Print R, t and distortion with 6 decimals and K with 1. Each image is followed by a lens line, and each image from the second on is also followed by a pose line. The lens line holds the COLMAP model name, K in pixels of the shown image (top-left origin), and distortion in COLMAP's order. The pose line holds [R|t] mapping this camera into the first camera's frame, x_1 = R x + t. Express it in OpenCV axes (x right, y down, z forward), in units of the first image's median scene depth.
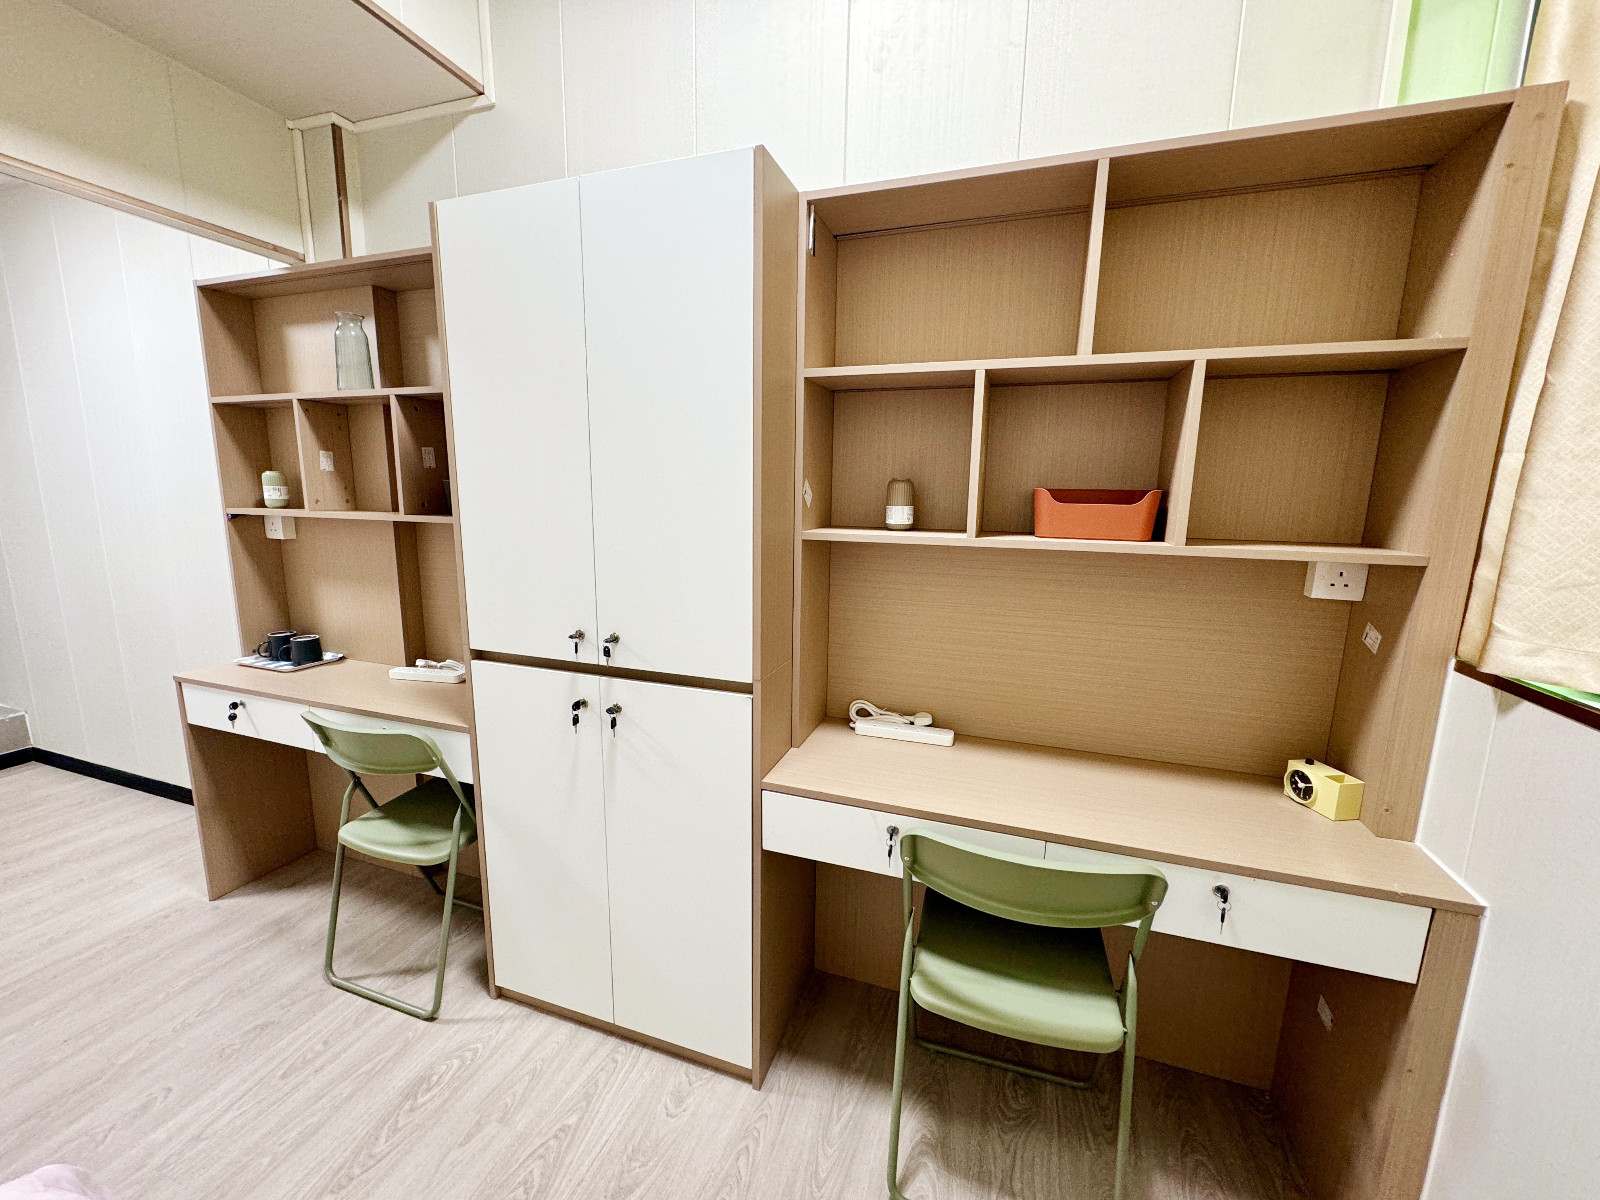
lens RADIAL K [[642.1, 0, 793.3], [0, 642.1, 603.5], [0, 0, 1]] dist [0.003173, 0.000643]
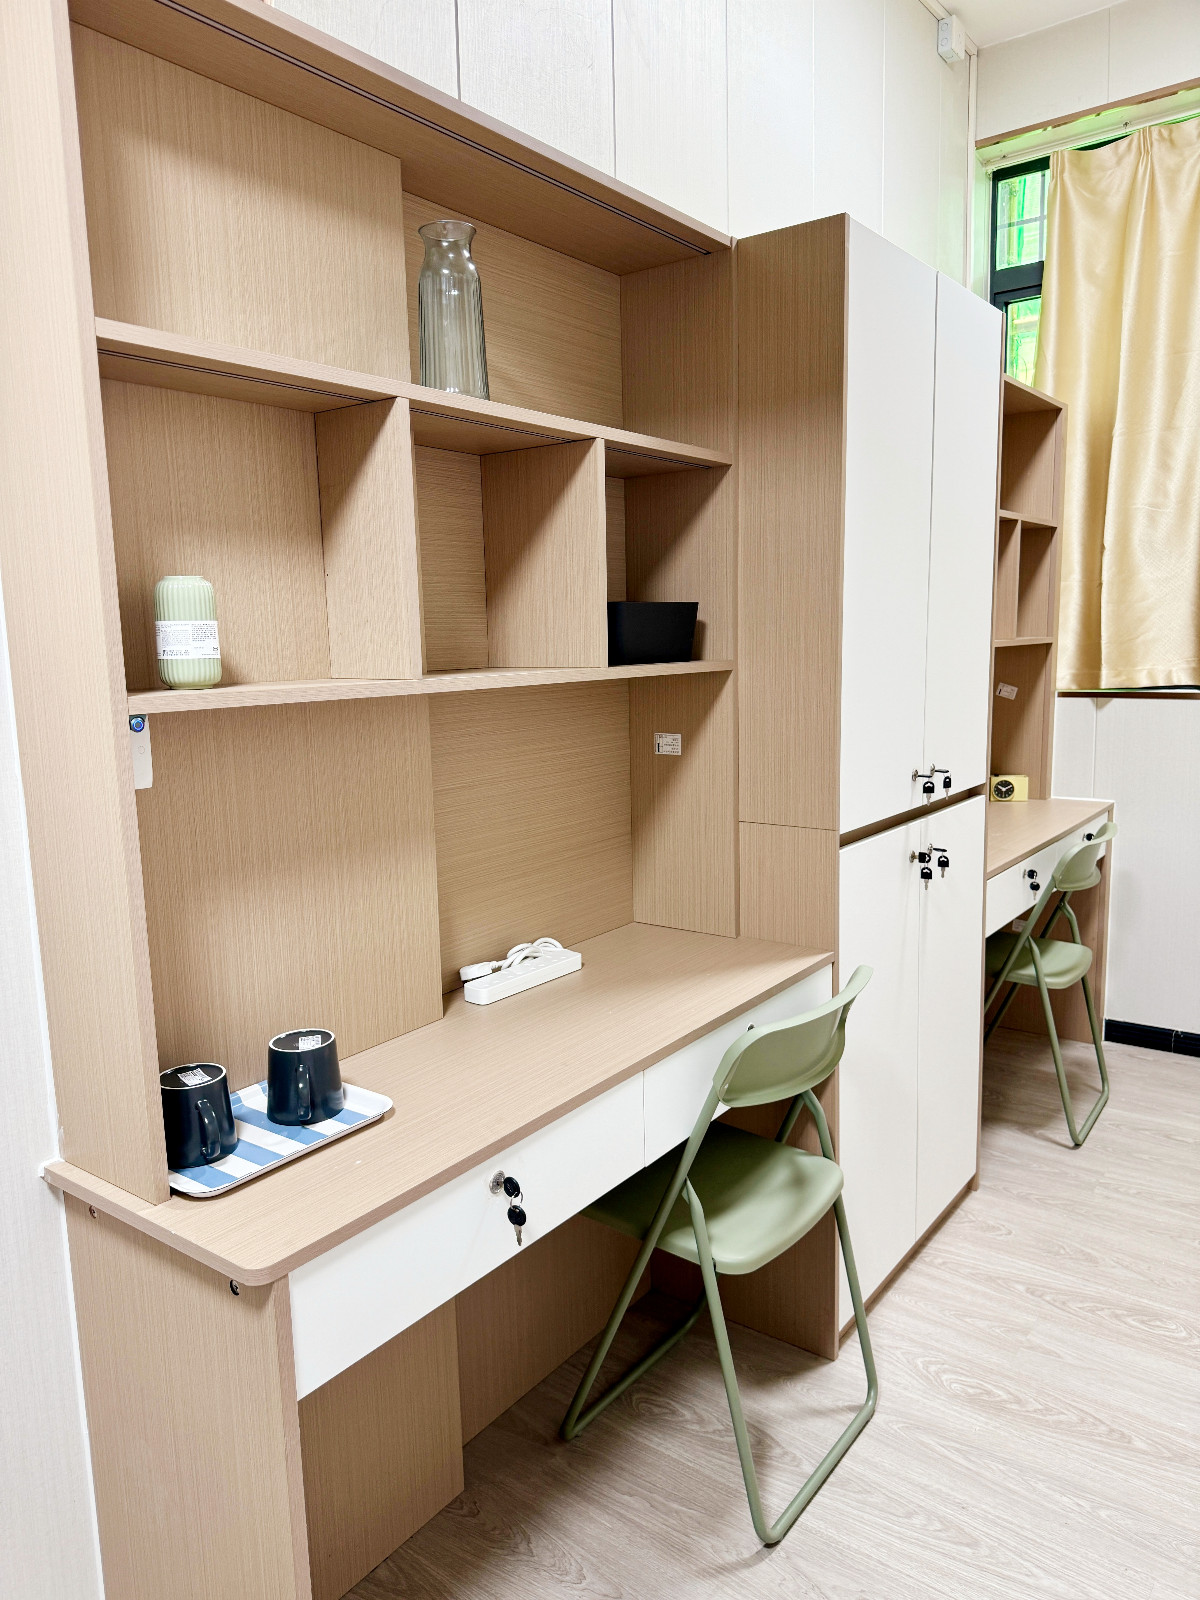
lens RADIAL K [[1135.3, 0, 599.9], [0, 1135.3, 796.5], [0, 0, 1]] dist [-0.008229, -0.006763]
pose [[0.297393, -0.159218, 0.941386, -1.721688], [0.198358, 0.974786, 0.102204, -0.147499], [-0.933923, 0.156336, 0.321477, 0.830509]]
